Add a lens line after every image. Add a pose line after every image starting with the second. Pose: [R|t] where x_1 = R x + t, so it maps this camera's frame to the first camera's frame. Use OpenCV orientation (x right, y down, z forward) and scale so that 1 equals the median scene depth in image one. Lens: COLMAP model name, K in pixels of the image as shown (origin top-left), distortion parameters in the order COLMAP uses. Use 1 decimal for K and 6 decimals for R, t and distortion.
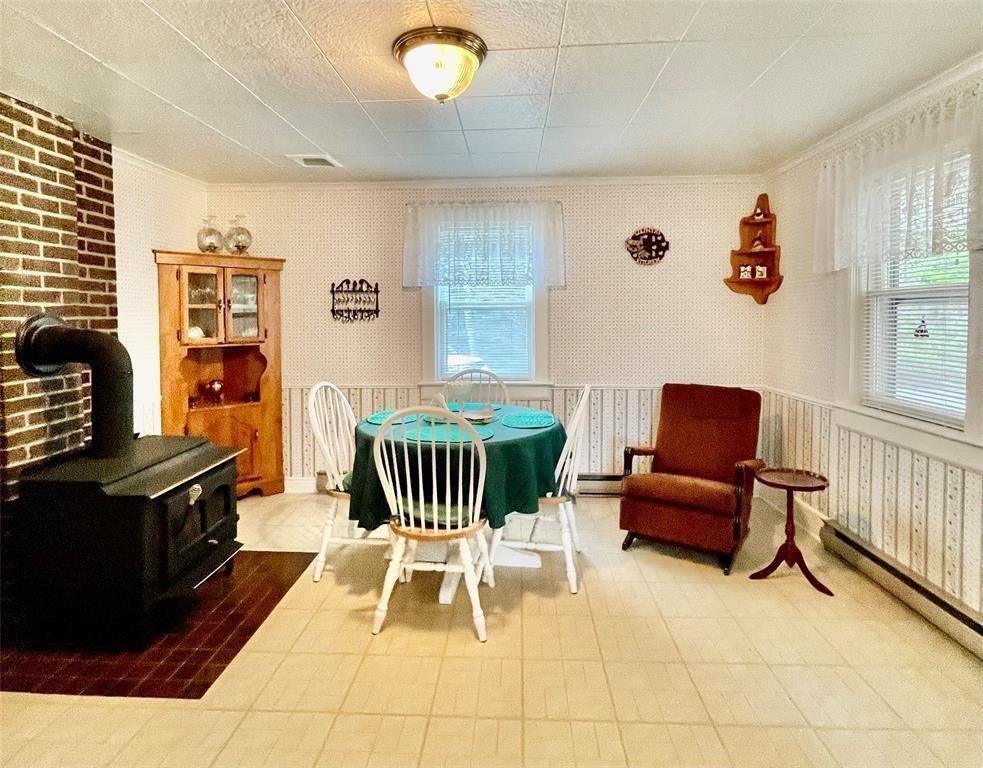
lens RADIAL K [[525.5, 0, 492.1], [0, 525.5, 332.9], [0, 0, 1]] dist [-0.001209, -0.000104]
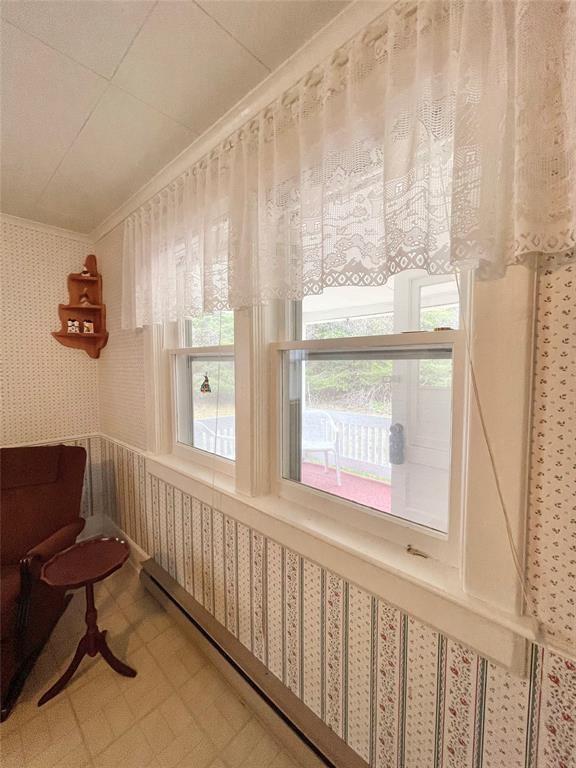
lens RADIAL K [[309.7, 0, 288.0], [0, 309.7, 384.0], [0, 0, 1]] dist [0.000090, -0.000037]
pose [[0.635614, -0.045162, 0.770685, 0.285022], [0.021783, 0.998939, 0.040572, -0.020590], [-0.771699, -0.009000, 0.635924, 0.302448]]
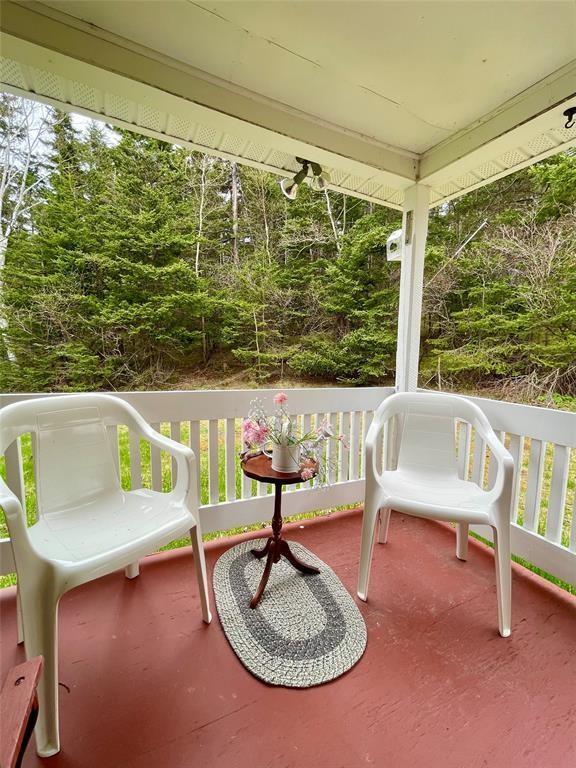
lens RADIAL K [[309.7, 0, 288.0], [0, 309.7, 384.0], [0, 0, 1]] dist [0.000090, -0.000037]
pose [[0.885966, -0.036823, 0.462286, 0.378158], [-0.004466, 0.996119, 0.087903, -0.004876], [-0.463728, -0.079944, 0.882363, 0.364075]]
